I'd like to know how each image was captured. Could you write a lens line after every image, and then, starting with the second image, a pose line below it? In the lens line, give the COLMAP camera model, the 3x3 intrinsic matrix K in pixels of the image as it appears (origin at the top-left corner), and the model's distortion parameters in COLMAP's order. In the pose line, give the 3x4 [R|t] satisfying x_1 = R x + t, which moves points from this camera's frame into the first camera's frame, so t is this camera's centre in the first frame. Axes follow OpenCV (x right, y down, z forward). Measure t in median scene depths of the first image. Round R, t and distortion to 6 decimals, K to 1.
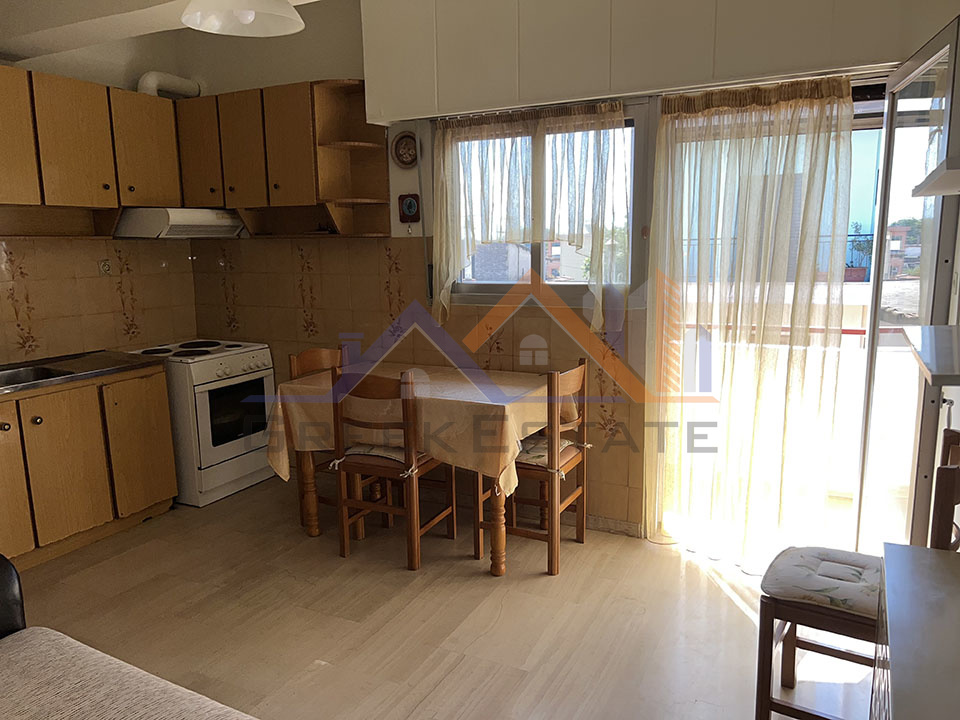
lens RADIAL K [[721.7, 0, 485.1], [0, 721.7, 366.2], [0, 0, 1]] dist [0.092826, -0.119928]
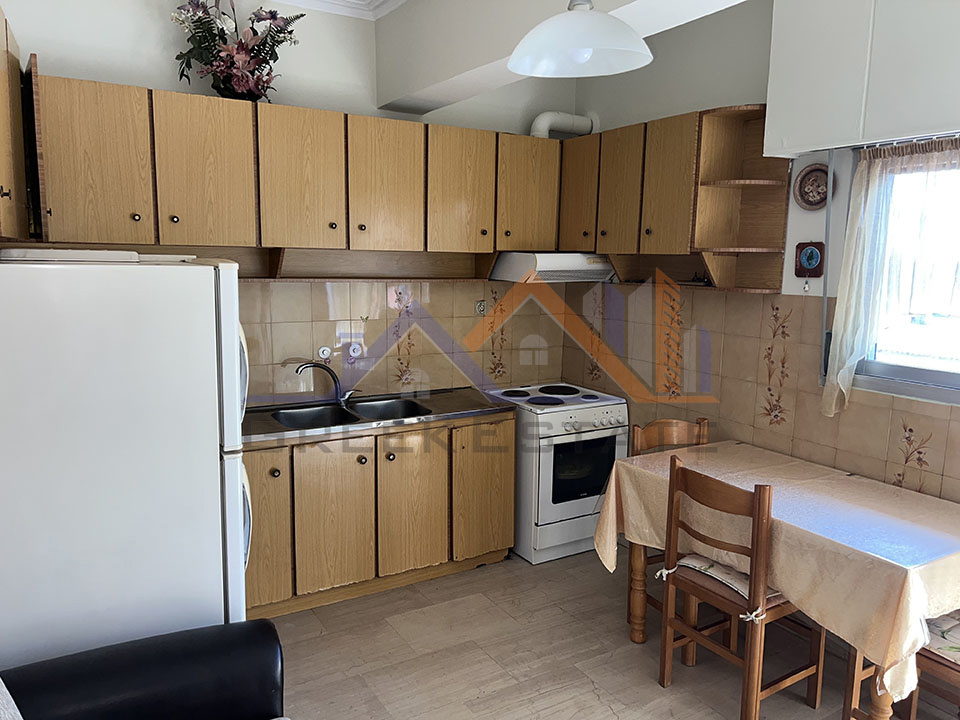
lens RADIAL K [[725.4, 0, 480.0], [0, 725.4, 360.0], [0, 0, 1]] dist [0.058009, -0.059591]
pose [[0.842954, 0.108546, -0.526922, 0.025768], [-0.122137, 0.992472, 0.009057, -0.079259], [0.523938, 0.056722, 0.849866, 0.158956]]
